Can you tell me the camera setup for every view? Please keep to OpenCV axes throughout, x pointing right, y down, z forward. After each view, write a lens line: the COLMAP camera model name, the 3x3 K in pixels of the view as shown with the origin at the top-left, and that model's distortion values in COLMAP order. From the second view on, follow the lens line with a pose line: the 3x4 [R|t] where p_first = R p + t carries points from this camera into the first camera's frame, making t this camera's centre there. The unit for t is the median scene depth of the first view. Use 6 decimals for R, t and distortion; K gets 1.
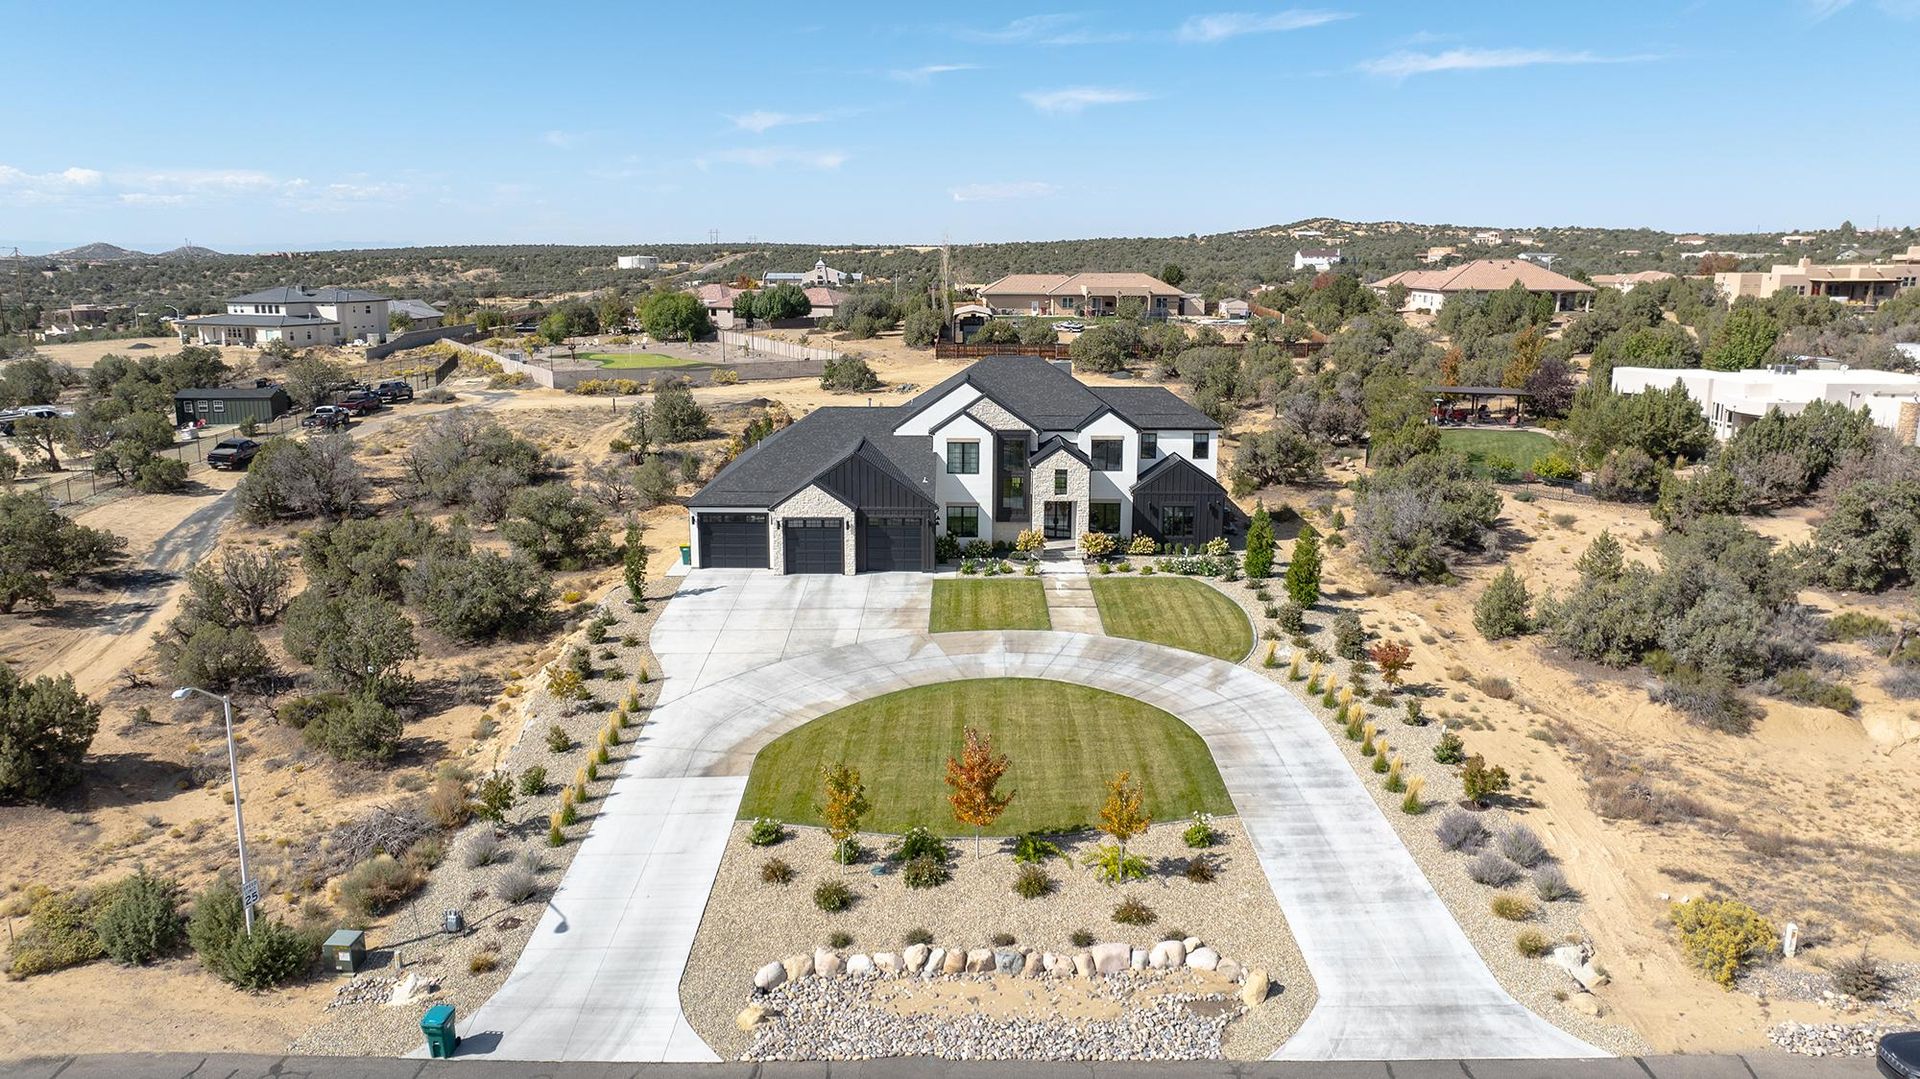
lens RADIAL K [[1350.6, 0, 961.4], [0, 1350.6, 540.1], [0, 0, 1]] dist [-0.024712, 0.004215]
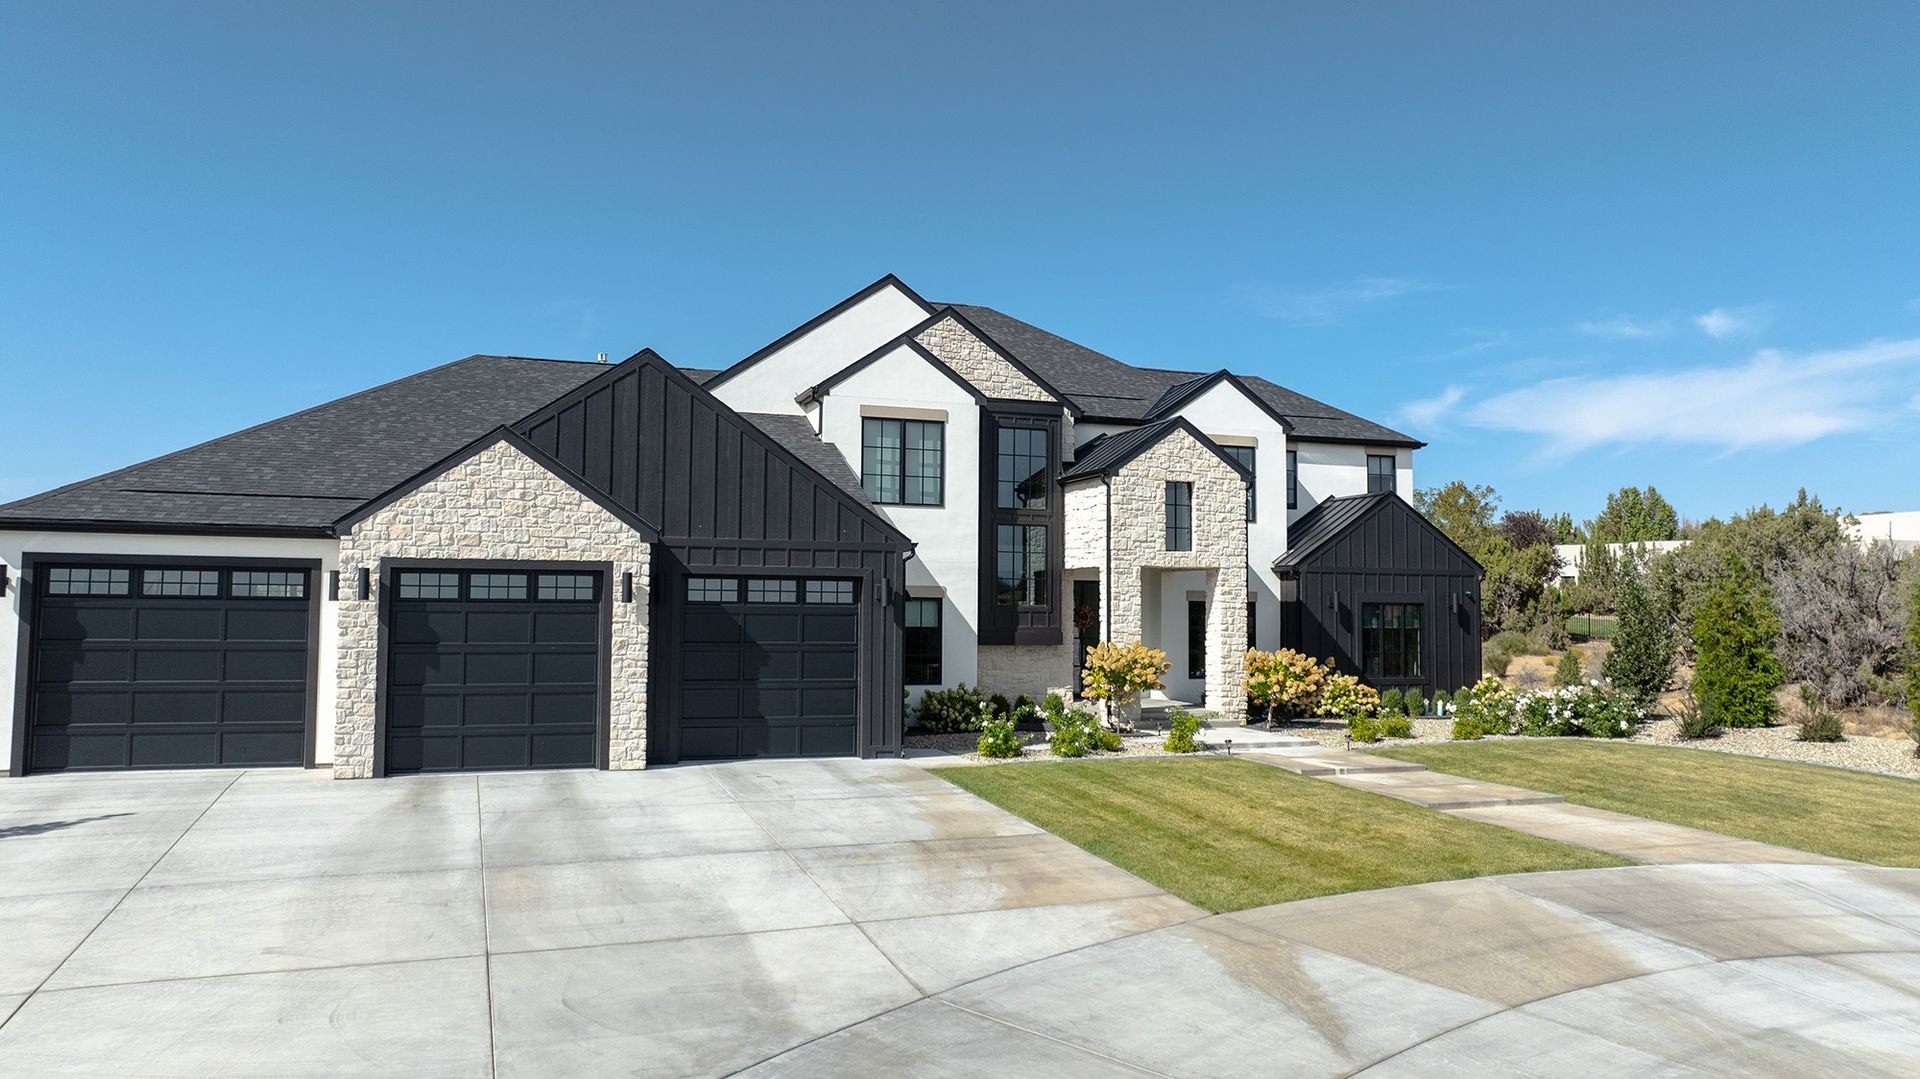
lens RADIAL K [[1350.6, 0, 954.3], [0, 1350.6, 538.4], [0, 0, 1]] dist [-0.024712, 0.004215]
pose [[0.941743, 0.020472, 0.335709, -0.112718], [0.068012, 0.965933, -0.249695, 0.053517], [-0.329384, 0.257981, 0.908269, 0.703312]]
